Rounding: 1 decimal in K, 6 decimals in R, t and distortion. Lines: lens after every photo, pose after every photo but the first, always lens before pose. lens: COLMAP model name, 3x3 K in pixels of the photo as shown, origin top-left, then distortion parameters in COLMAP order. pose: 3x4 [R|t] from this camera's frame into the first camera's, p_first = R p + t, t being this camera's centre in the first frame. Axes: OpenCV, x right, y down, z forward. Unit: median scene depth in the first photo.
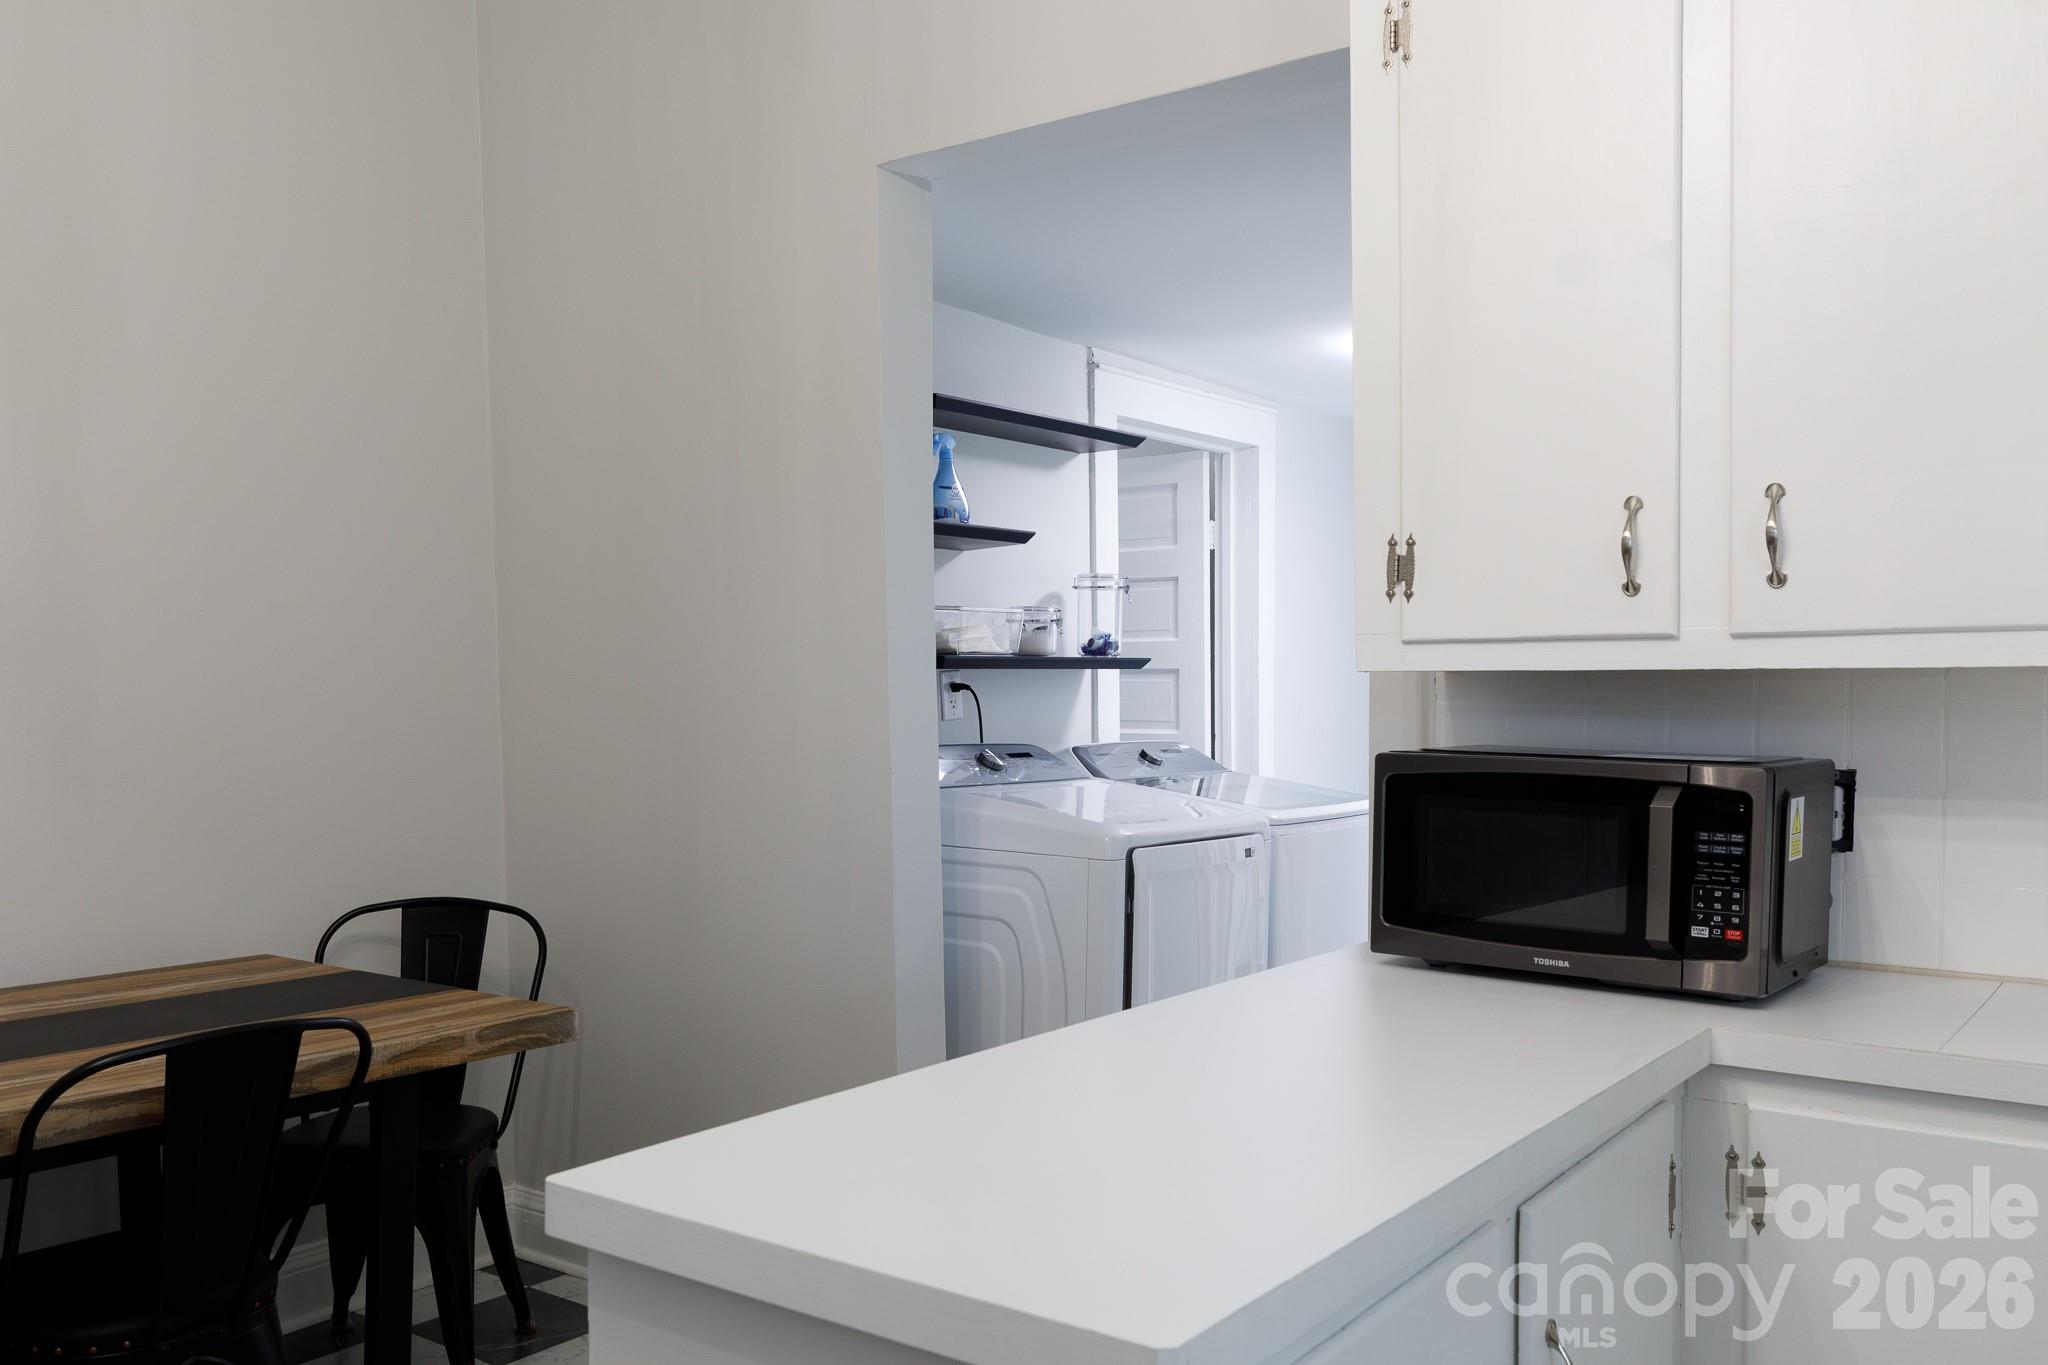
lens RADIAL K [[1659.6, 0, 1024.0], [0, 1659.6, 682.5], [0, 0, 1]] dist [0.002247, 0.000833]
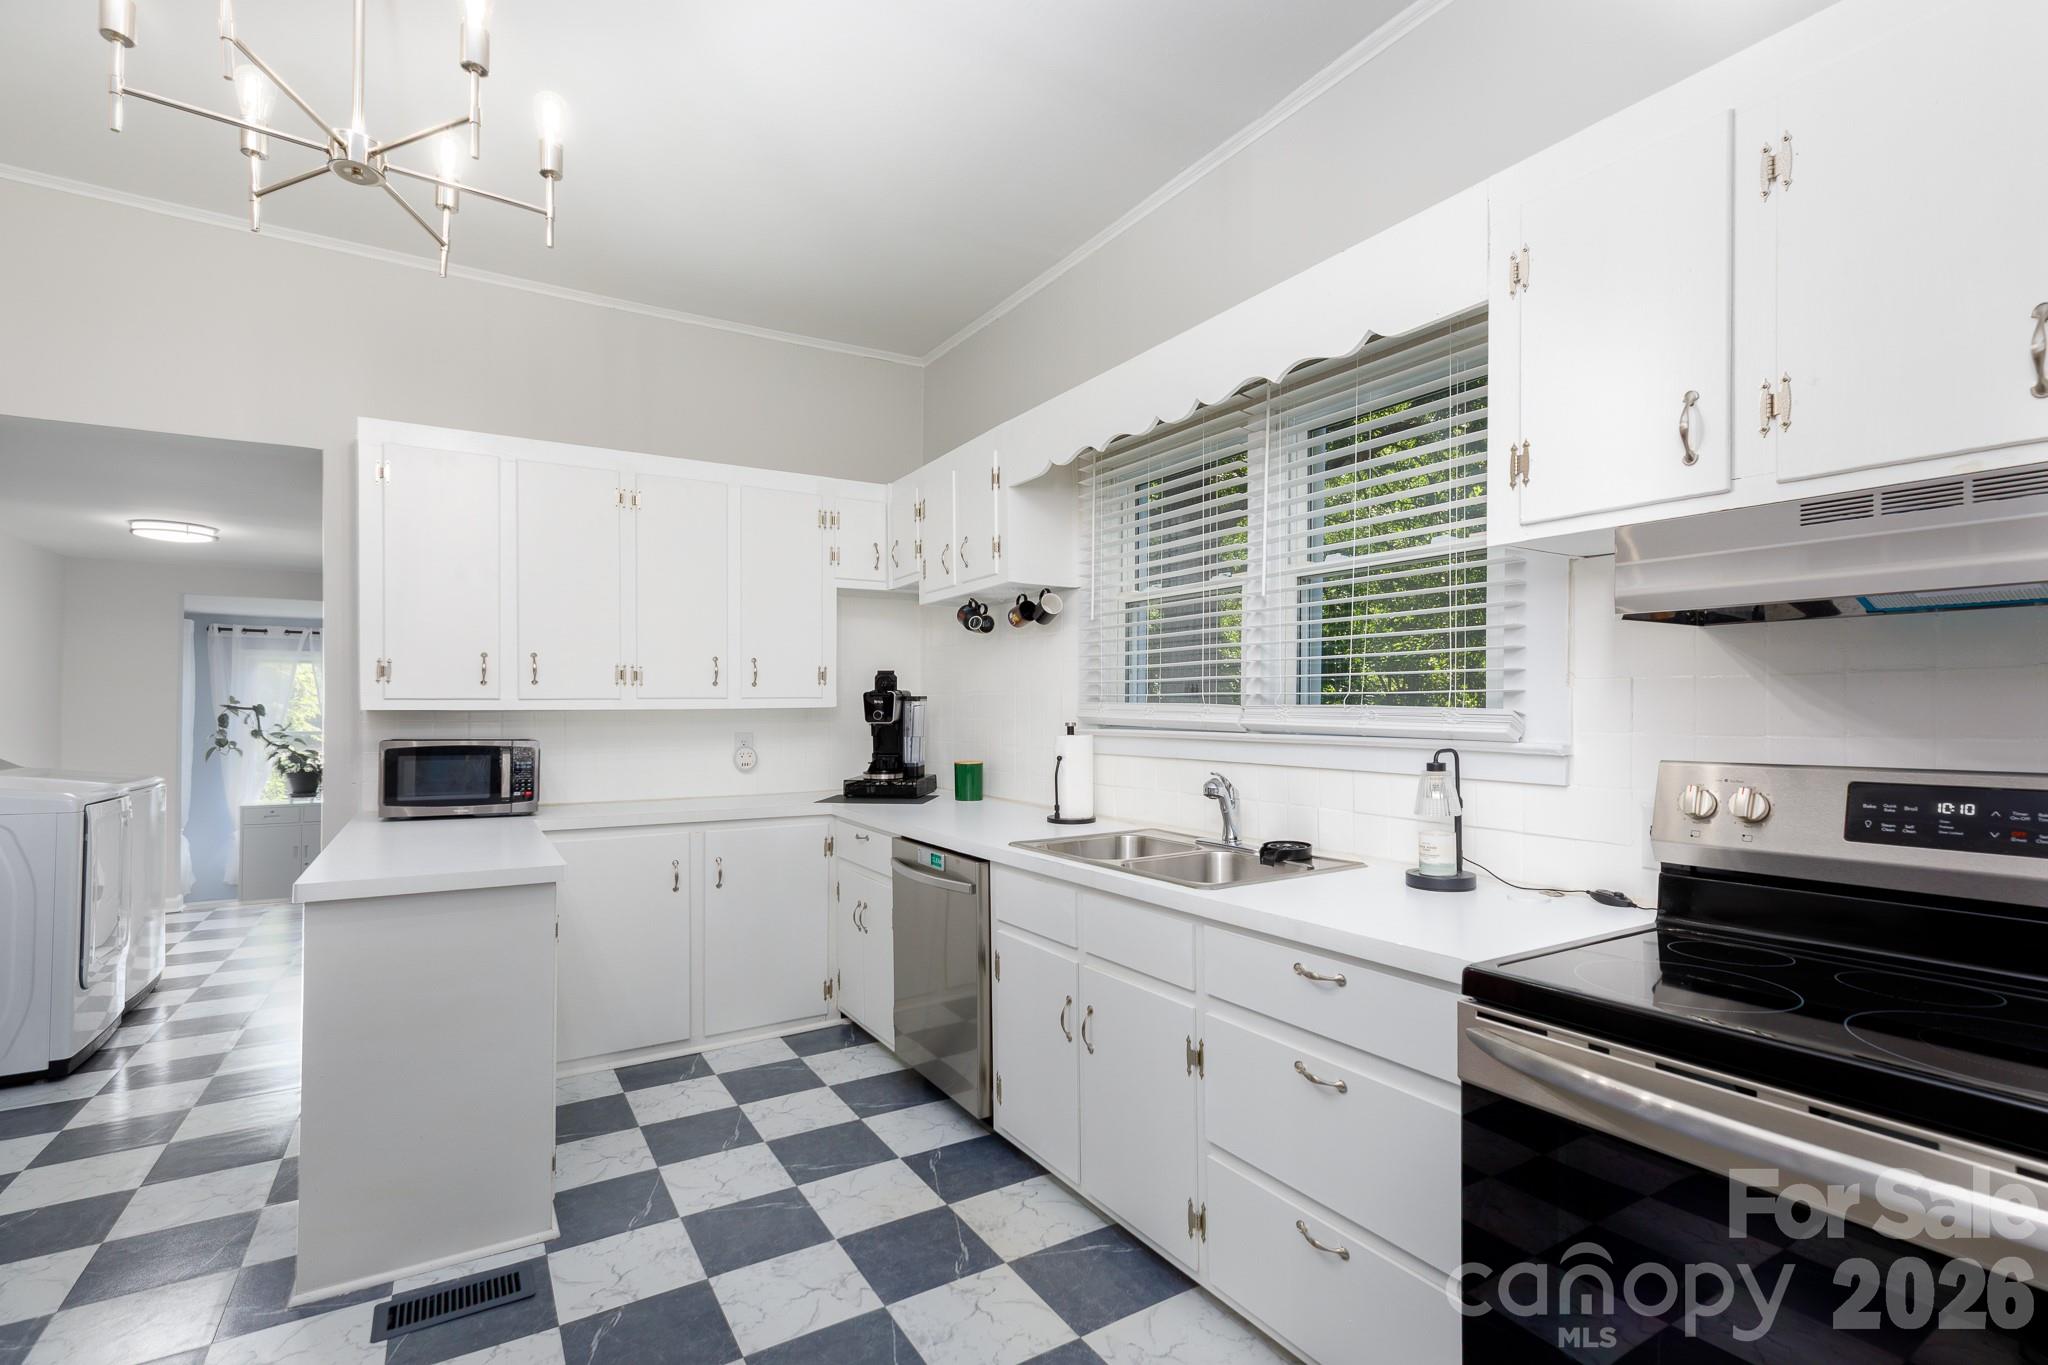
lens RADIAL K [[957.0, 0, 1027.5], [0, 957.0, 708.5], [0, 0, 1]] dist [-0.001112, -0.000216]
pose [[0.360004, 0.006134, 0.932931, -0.893977], [-0.004203, 0.999979, -0.004953, -0.006156], [-0.932941, -0.002138, 0.360022, -0.530139]]
